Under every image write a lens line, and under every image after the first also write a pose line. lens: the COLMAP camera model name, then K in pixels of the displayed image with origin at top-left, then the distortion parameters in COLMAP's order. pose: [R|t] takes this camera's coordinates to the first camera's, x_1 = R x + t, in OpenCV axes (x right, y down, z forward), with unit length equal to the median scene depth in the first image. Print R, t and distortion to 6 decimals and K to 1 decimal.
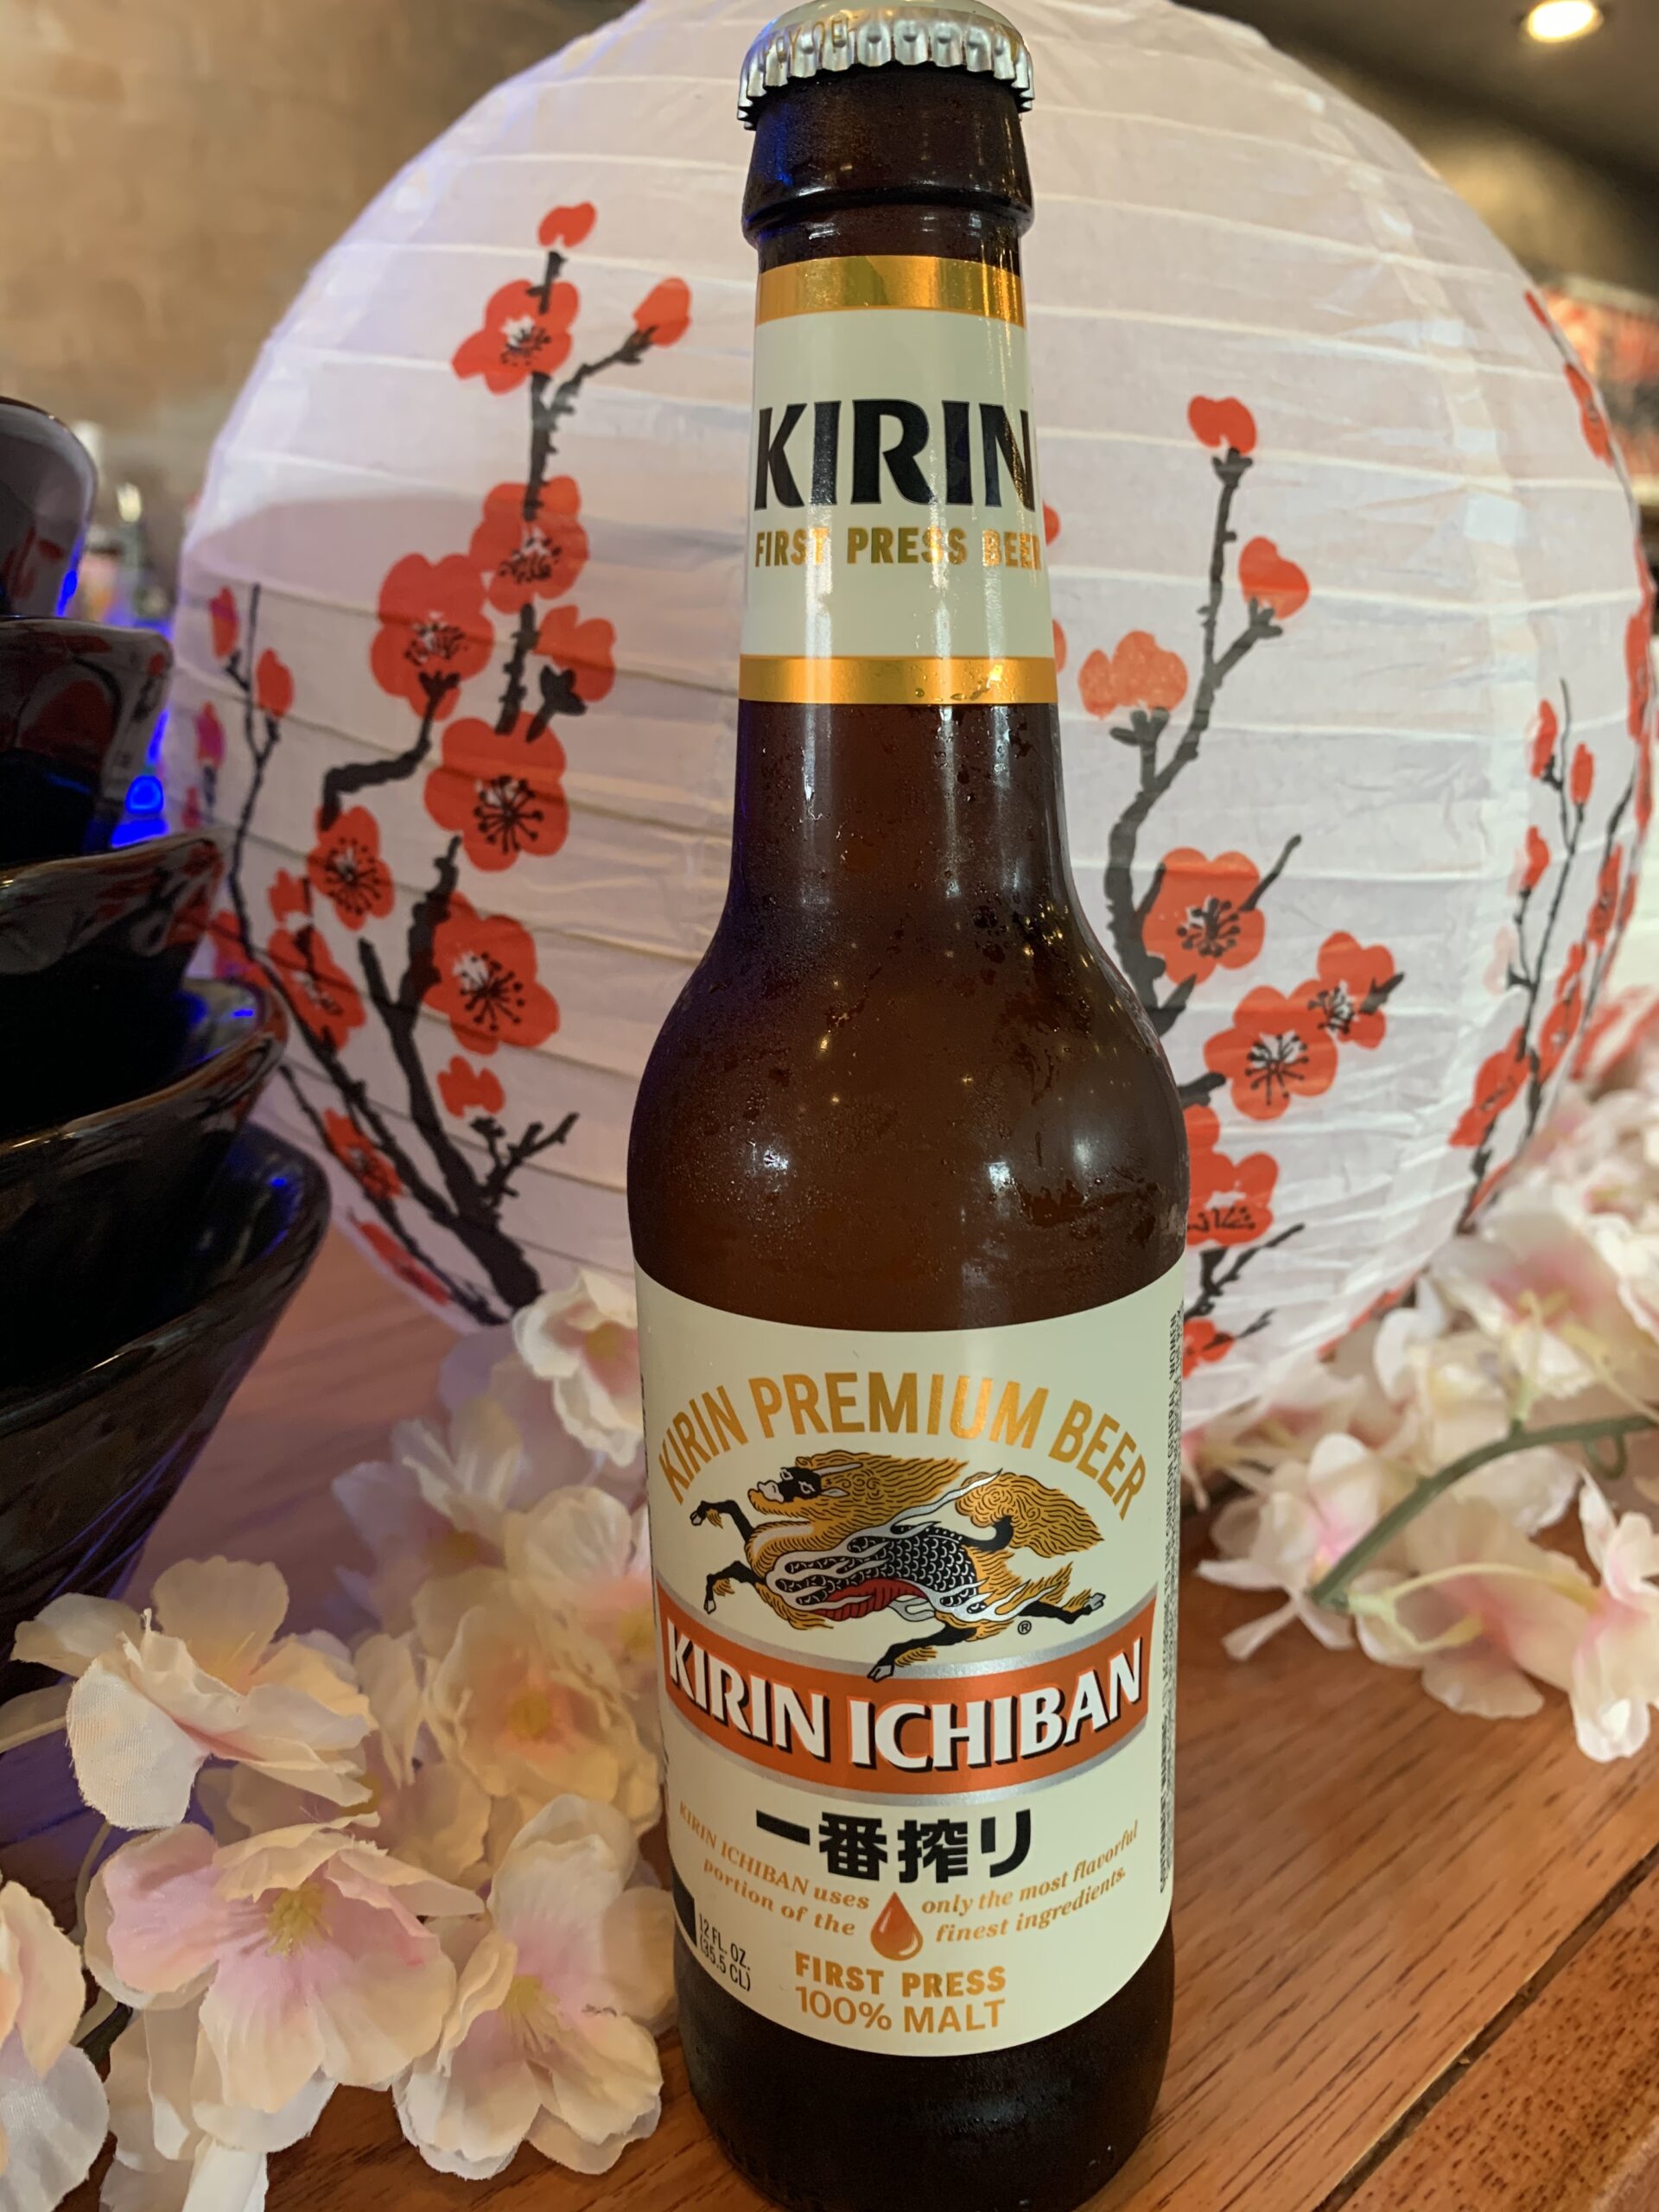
lens RADIAL K [[1749.9, 0, 840.5], [0, 1749.9, 1096.3], [0, 0, 1]] dist [-0.015761, -0.004446]
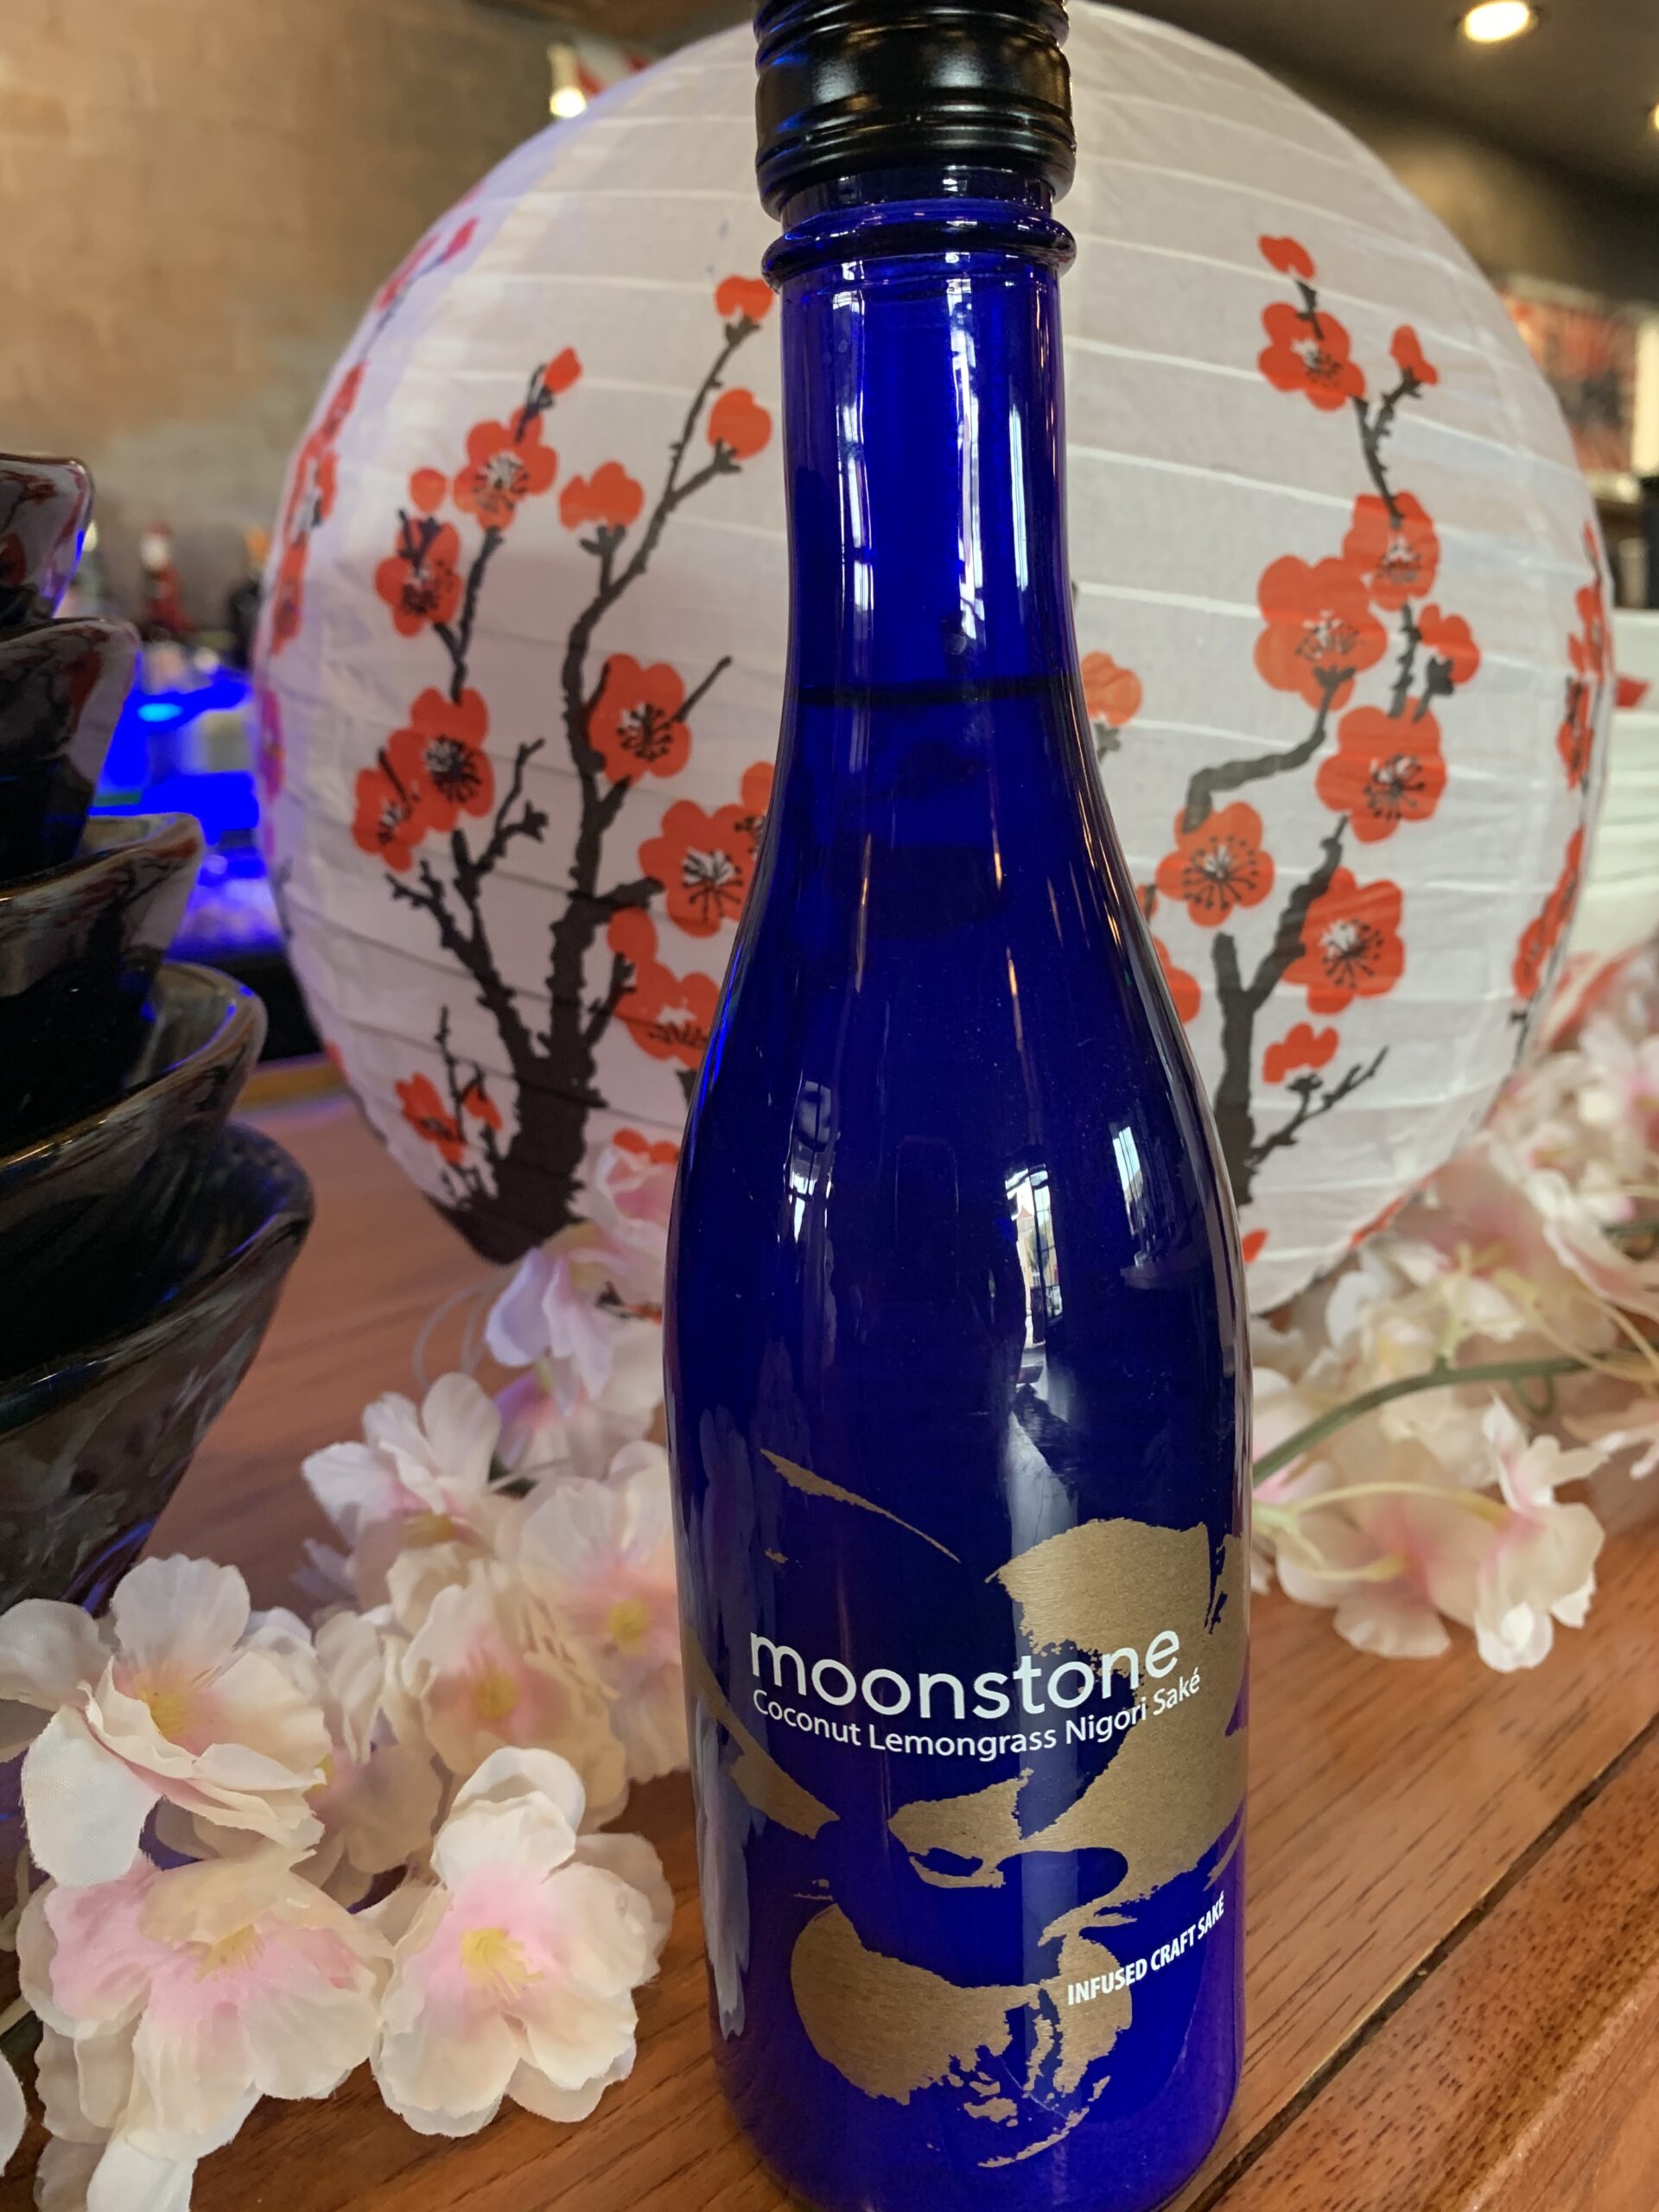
lens RADIAL K [[1749.9, 0, 767.0], [0, 1749.9, 1080.0], [0, 0, 1]] dist [-0.015761, -0.004446]
pose [[0.623893, -0.224529, 0.748562, -1.285668], [0.222266, 0.969264, 0.105479, -0.182624], [-0.749237, 0.100573, 0.654622, 0.567939]]
